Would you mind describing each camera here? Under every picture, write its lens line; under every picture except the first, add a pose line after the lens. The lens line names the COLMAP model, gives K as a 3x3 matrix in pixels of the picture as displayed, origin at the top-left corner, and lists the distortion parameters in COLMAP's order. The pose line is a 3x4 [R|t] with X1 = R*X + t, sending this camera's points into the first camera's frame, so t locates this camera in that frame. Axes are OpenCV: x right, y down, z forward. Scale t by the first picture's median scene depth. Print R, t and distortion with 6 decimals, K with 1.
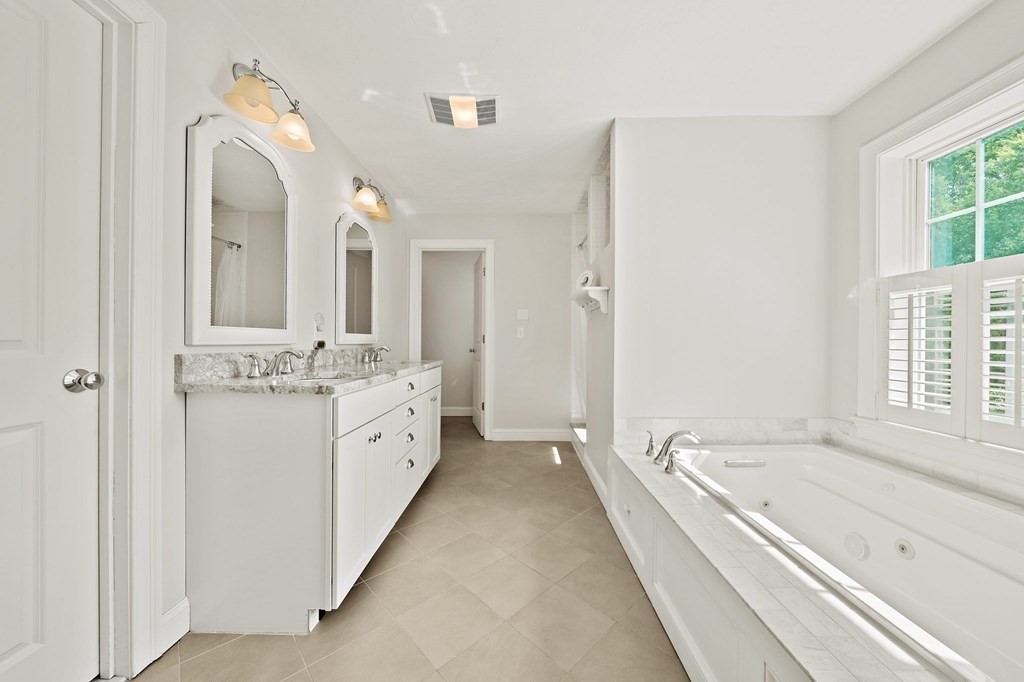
lens RADIAL K [[357.5, 0, 513.4], [0, 357.5, 338.9], [0, 0, 1]] dist [0.000557, -0.000052]
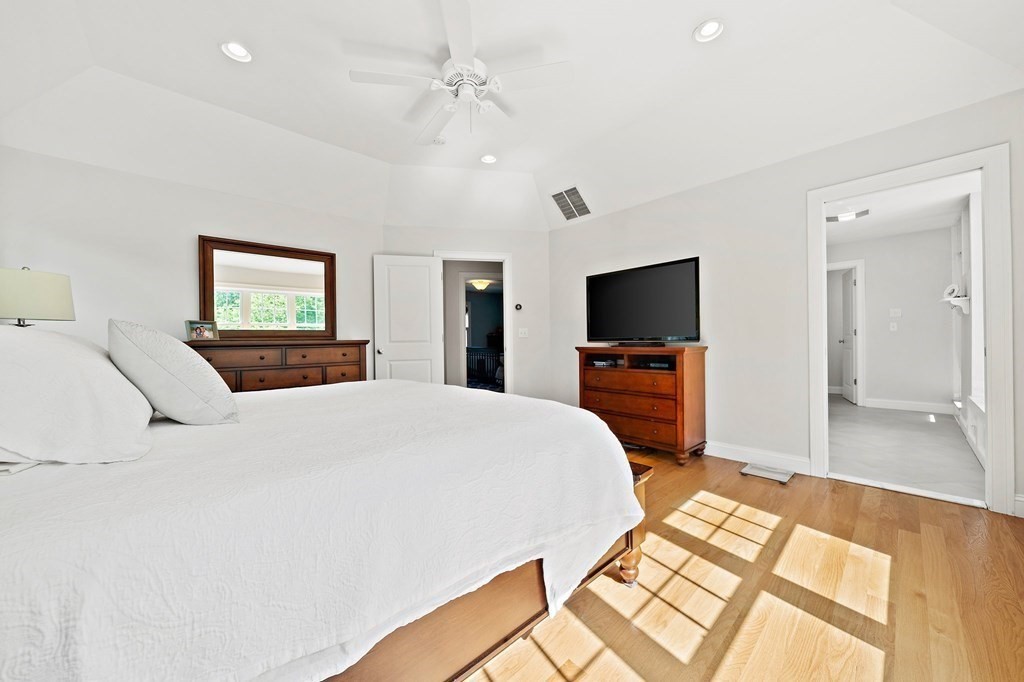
lens RADIAL K [[378.4, 0, 512.0], [0, 378.4, 341.0], [0, 0, 1]] dist [0.000423, 0.000016]
pose [[0.704453, -0.011400, -0.709659, 0.022125], [0.021132, 0.999765, 0.004917, -0.001722], [0.709436, -0.018460, 0.704528, -1.107307]]
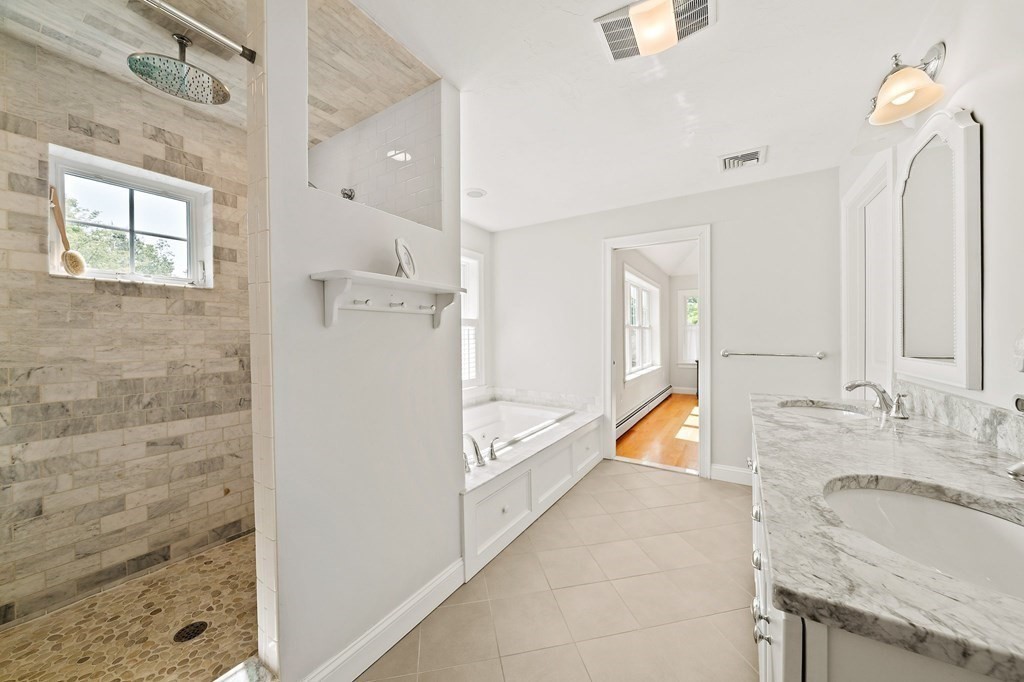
lens RADIAL K [[357.5, 0, 513.4], [0, 357.5, 338.9], [0, 0, 1]] dist [0.000557, -0.000052]
pose [[-0.854859, 0.003275, 0.518850, -0.172912], [0.003774, 0.999993, -0.000094, -0.041692], [-0.518846, 0.001878, -0.854866, 1.119762]]
